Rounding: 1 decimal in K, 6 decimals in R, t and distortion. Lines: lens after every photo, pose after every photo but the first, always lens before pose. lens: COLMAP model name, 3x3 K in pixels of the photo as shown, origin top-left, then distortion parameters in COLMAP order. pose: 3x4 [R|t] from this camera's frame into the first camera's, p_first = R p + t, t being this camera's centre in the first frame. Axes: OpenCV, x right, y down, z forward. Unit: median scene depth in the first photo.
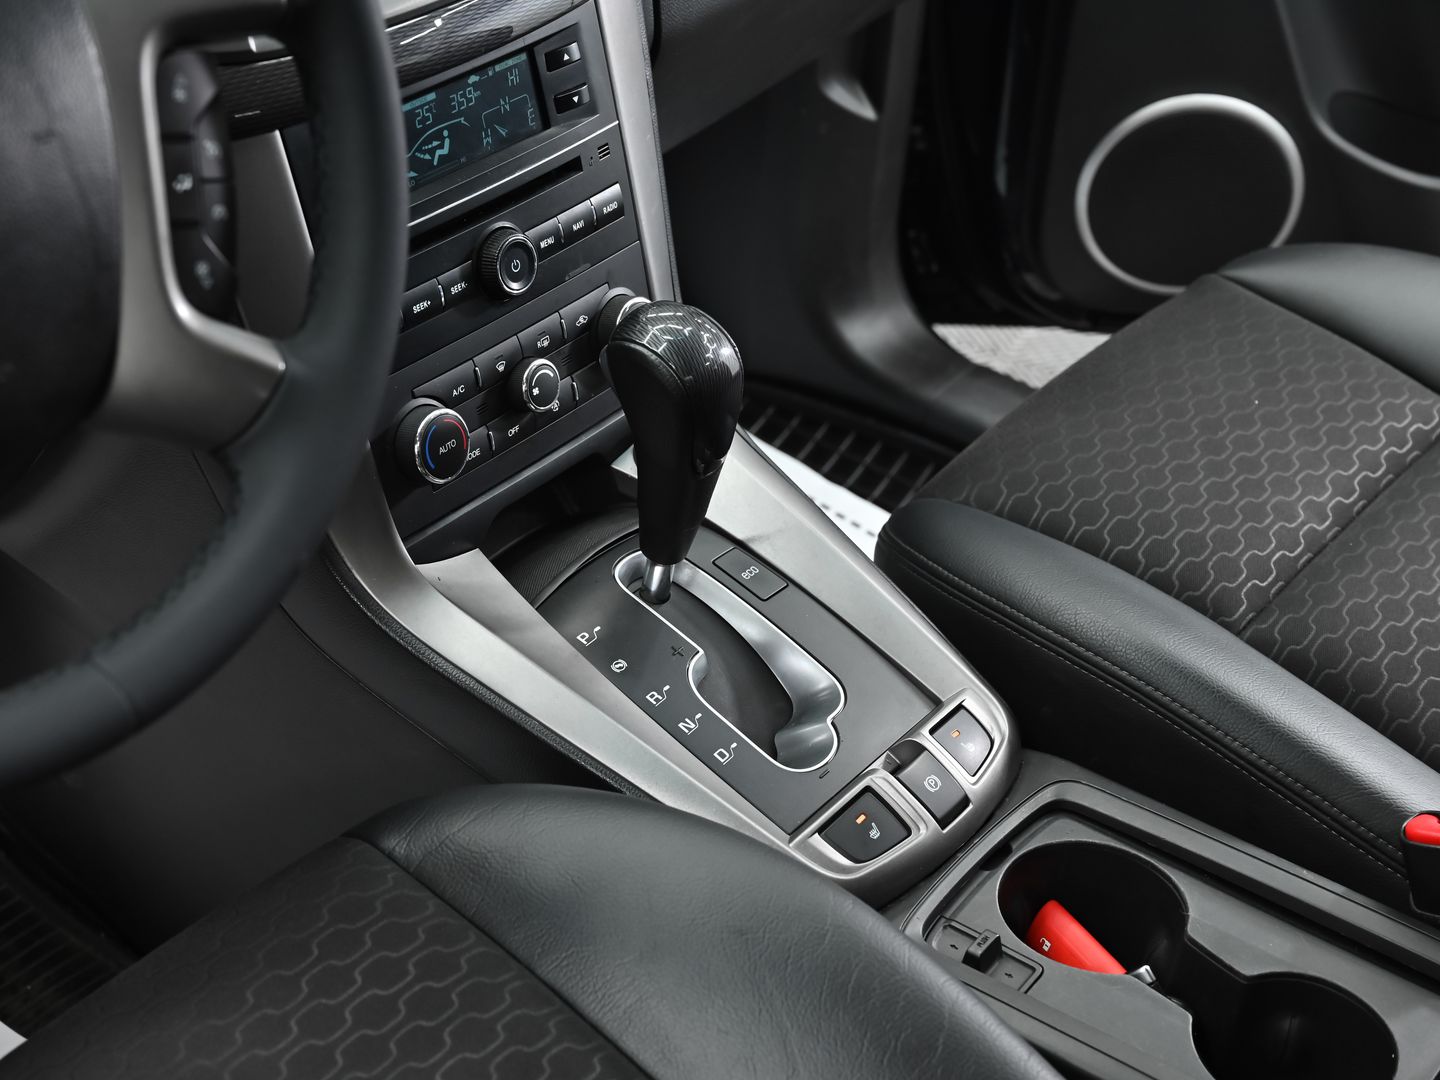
lens RADIAL K [[2334.9, 0, 719.2], [0, 2334.9, 539.5], [0, 0, 1]] dist [0.012107, 0.000000]
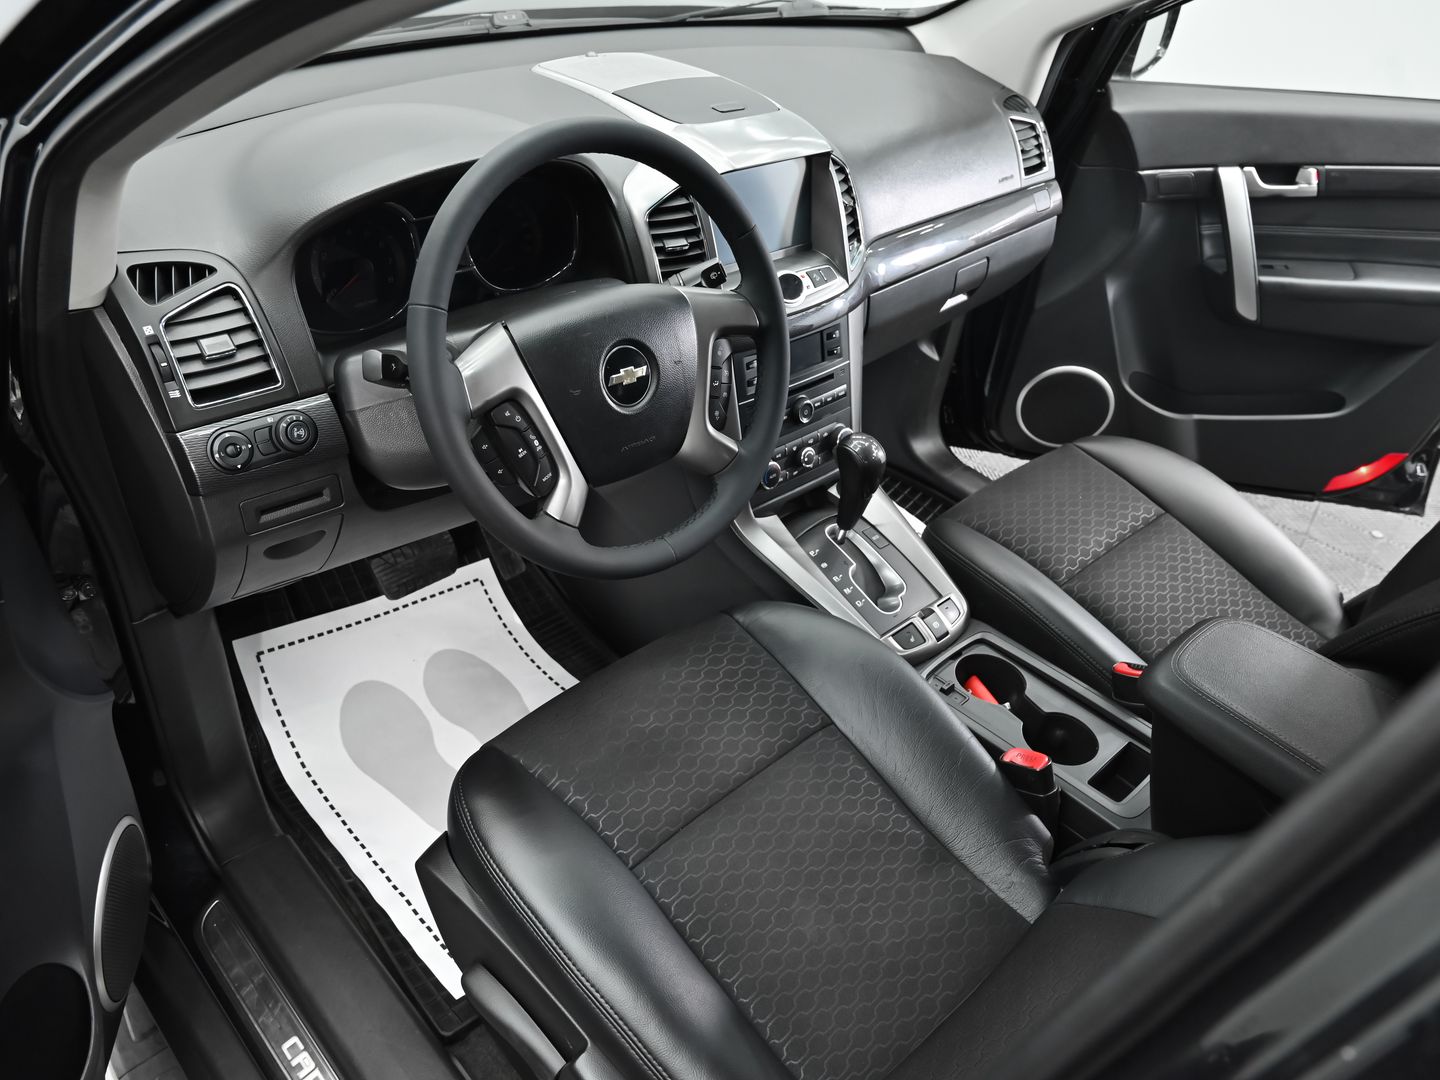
lens RADIAL K [[1085.8, 0, 718.3], [0, 1085.8, 545.9], [0, 0, 1]] dist [0.009158, 0.002565]
pose [[0.986986, 0.134308, -0.088434, -0.054730], [-0.131791, 0.990703, 0.033739, 0.005940], [0.092144, -0.021645, 0.995510, -0.248052]]
